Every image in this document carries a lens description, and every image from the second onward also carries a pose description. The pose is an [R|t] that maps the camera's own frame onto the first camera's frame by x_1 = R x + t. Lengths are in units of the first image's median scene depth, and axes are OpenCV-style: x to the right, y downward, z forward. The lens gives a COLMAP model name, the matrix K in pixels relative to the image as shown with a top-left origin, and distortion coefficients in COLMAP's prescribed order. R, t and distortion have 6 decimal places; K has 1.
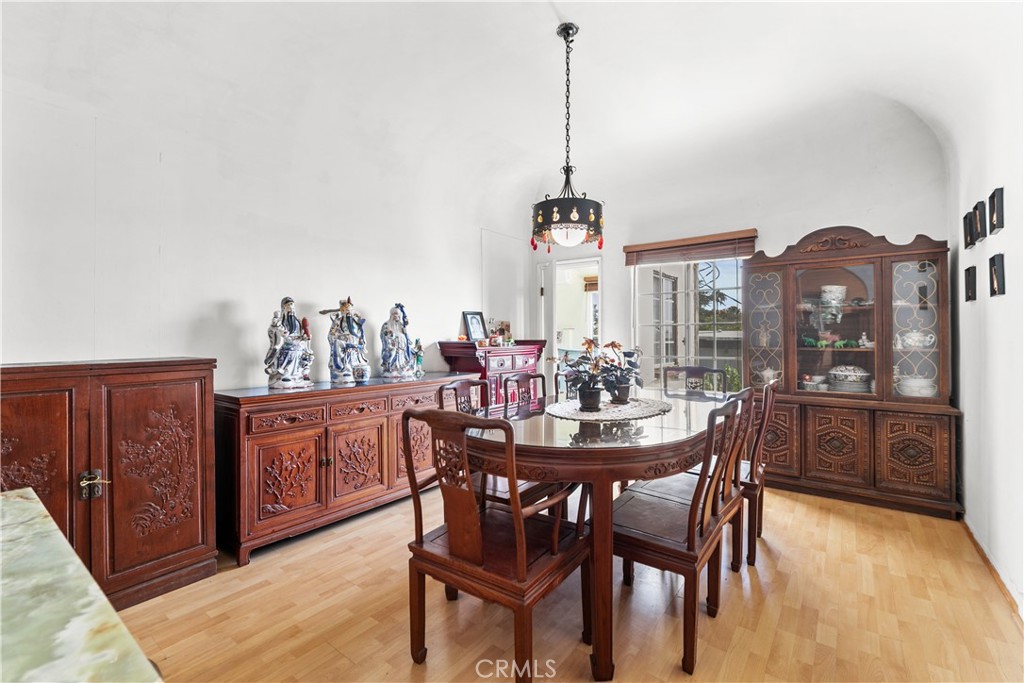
lens RADIAL K [[438.0, 0, 519.1], [0, 438.0, 336.6], [0, 0, 1]] dist [0.002500, -0.000825]
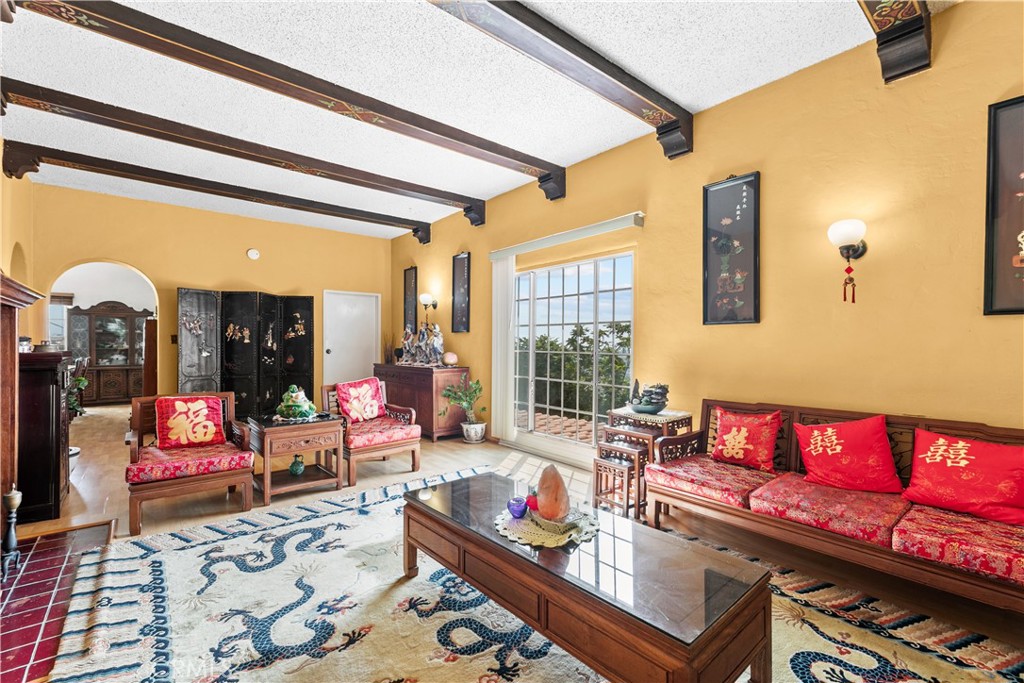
lens RADIAL K [[438.0, 0, 508.1], [0, 438.0, 340.2], [0, 0, 1]] dist [0.002500, -0.000825]
pose [[0.233580, 0.006784, 0.972314, -1.234668], [-0.002640, 0.999976, -0.006343, -0.008628], [-0.972334, -0.001085, 0.233593, -1.846797]]
